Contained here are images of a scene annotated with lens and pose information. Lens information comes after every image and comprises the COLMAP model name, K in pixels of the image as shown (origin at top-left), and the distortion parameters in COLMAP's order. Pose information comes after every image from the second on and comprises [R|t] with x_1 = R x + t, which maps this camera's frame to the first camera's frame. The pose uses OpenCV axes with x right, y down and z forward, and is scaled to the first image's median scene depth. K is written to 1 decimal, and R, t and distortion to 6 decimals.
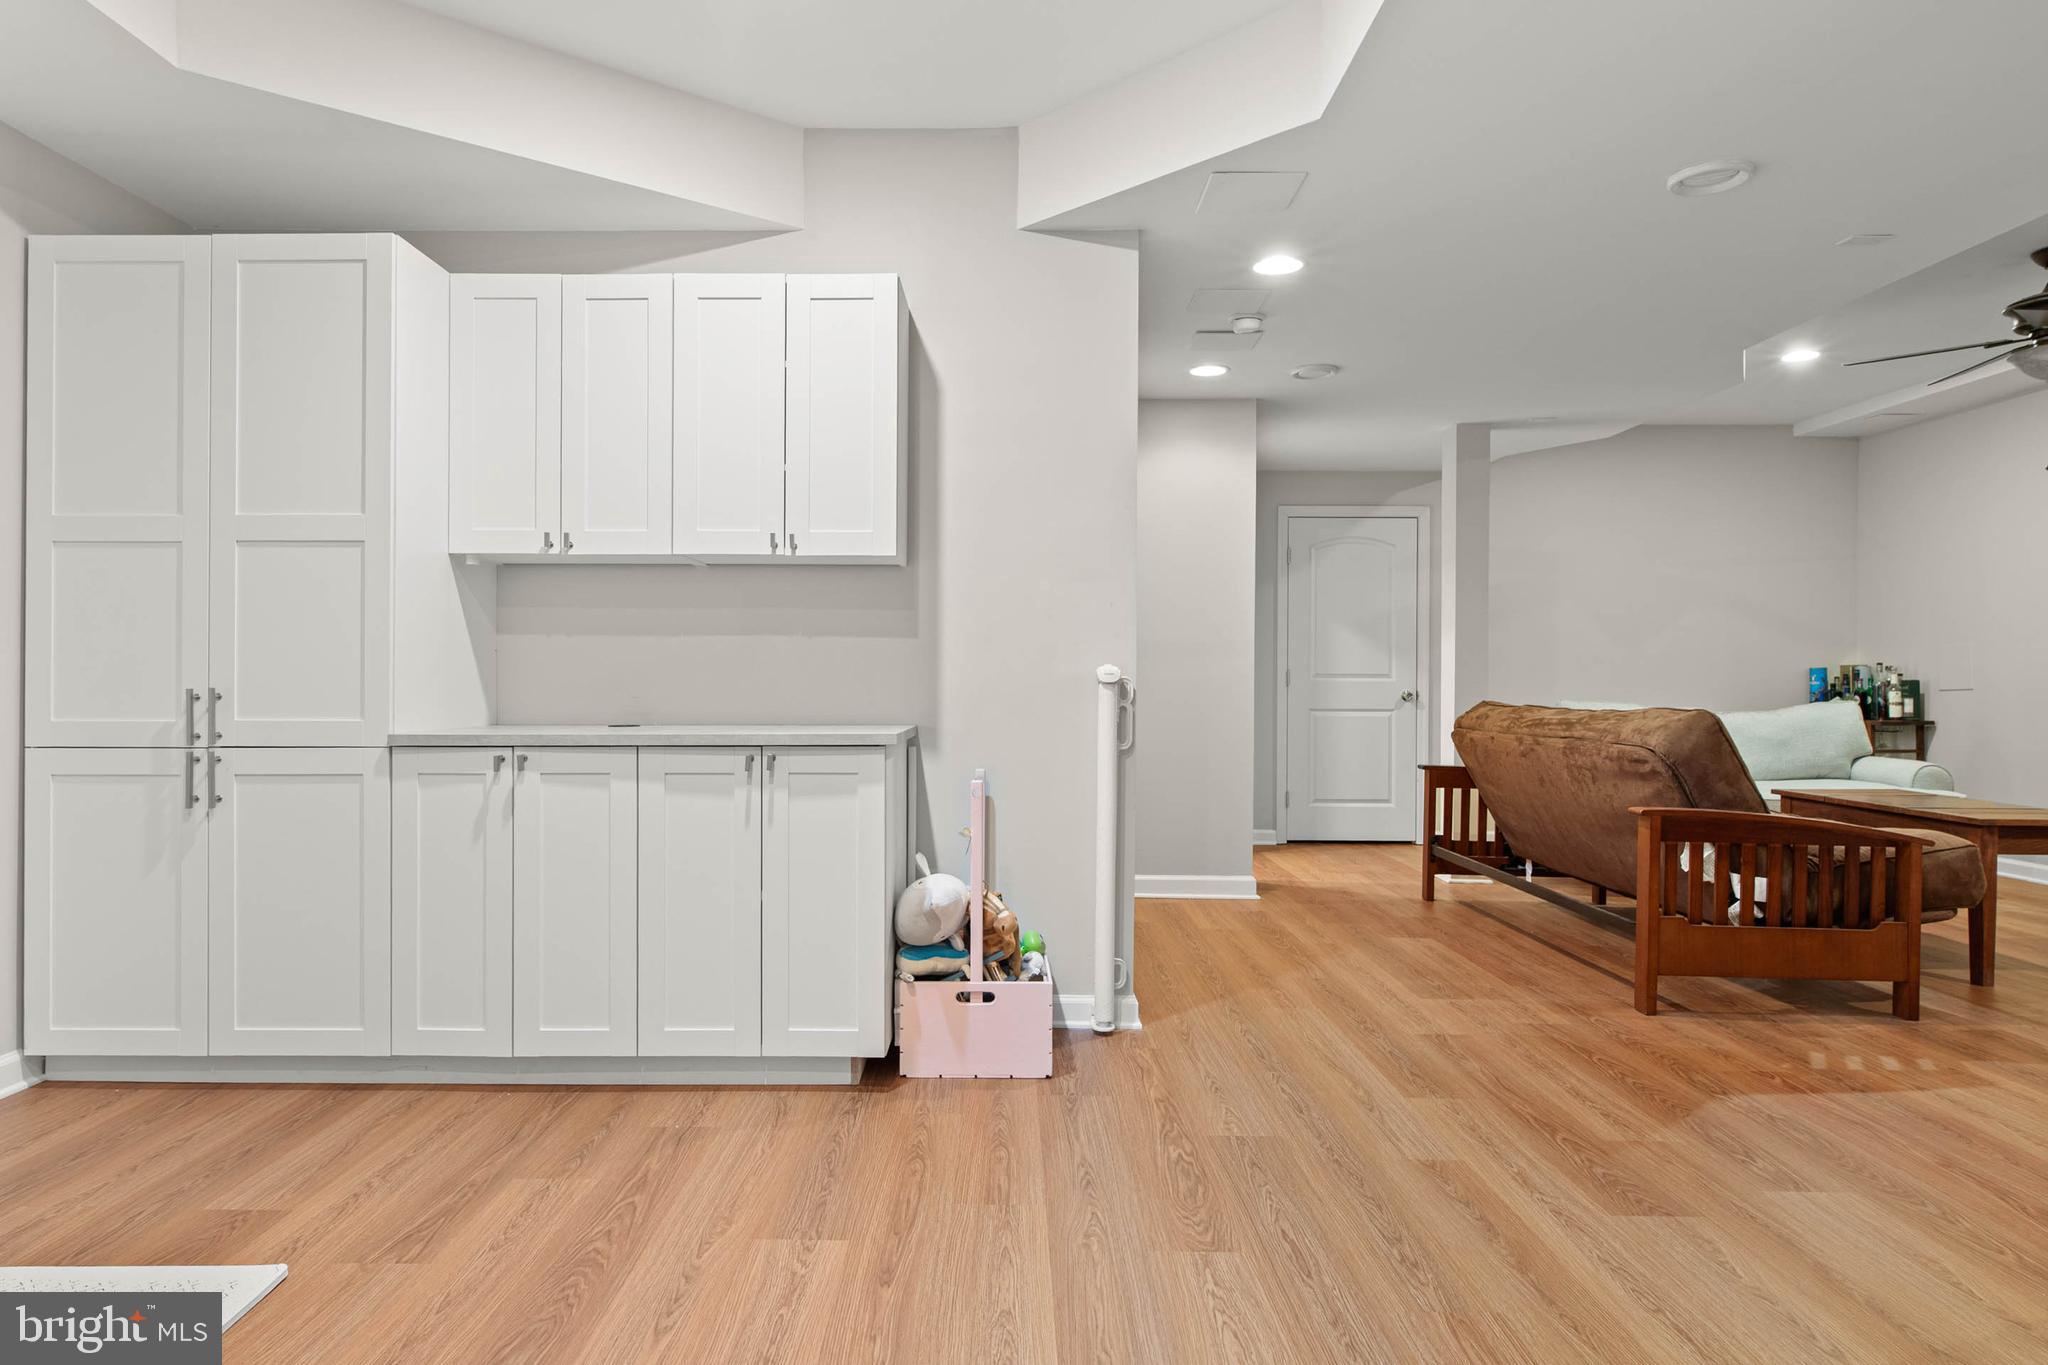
lens RADIAL K [[1180.8, 0, 1025.5], [0, 1180.8, 695.0], [0, 0, 1]] dist [-0.002459, -0.000010]
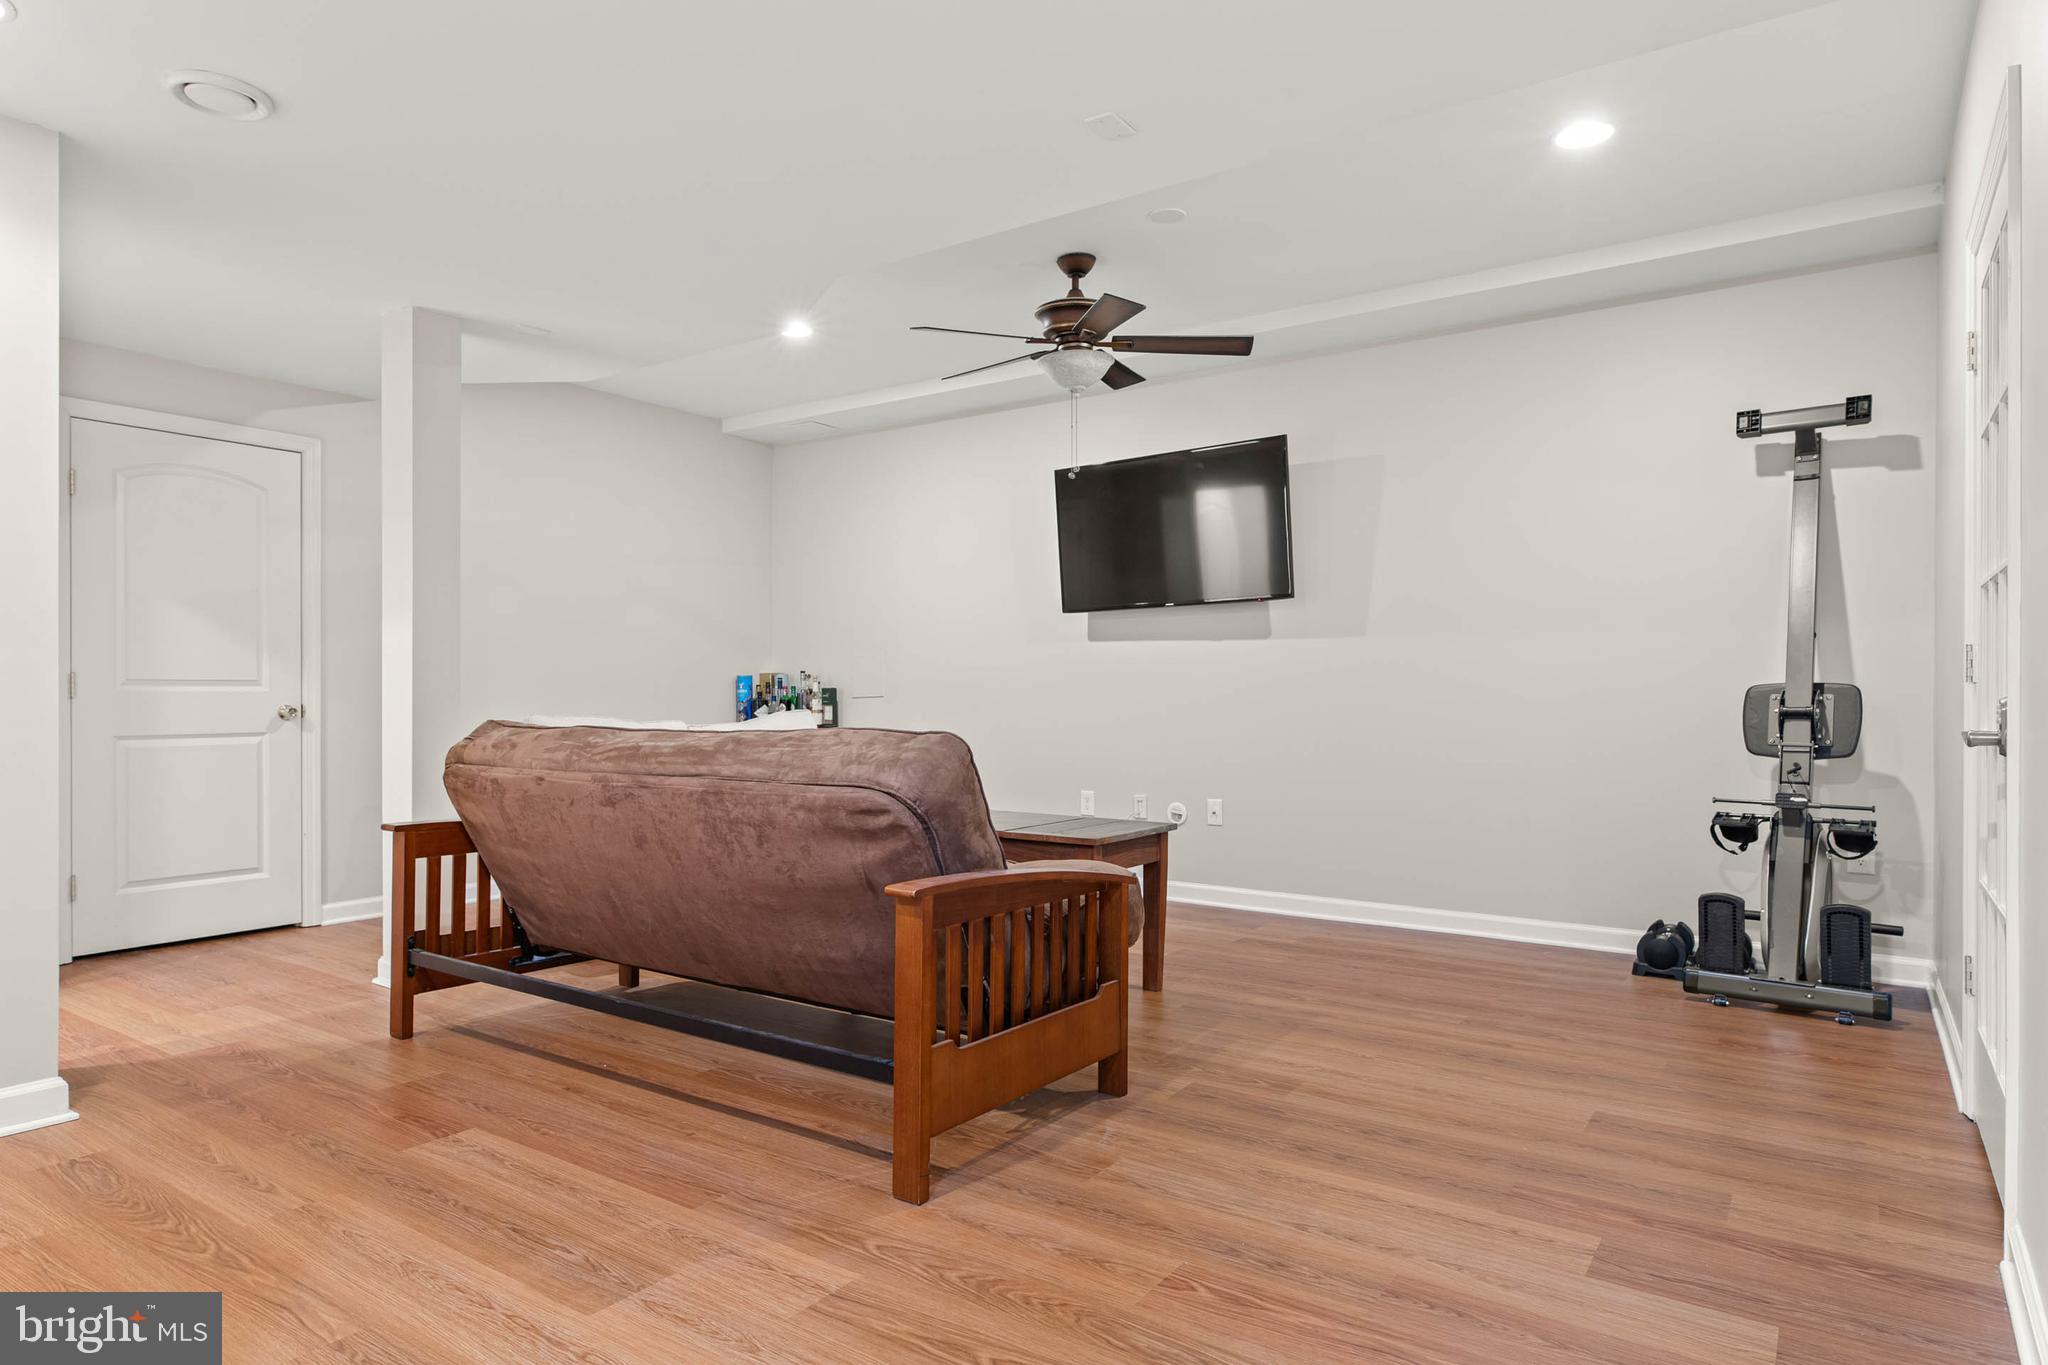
lens RADIAL K [[1180.8, 0, 1025.5], [0, 1180.8, 695.0], [0, 0, 1]] dist [-0.002459, -0.000010]
pose [[0.578295, -0.005193, 0.815811, 0.021259], [0.010626, 0.999943, -0.001168, -0.005296], [-0.815759, 0.009345, 0.578317, 0.379330]]
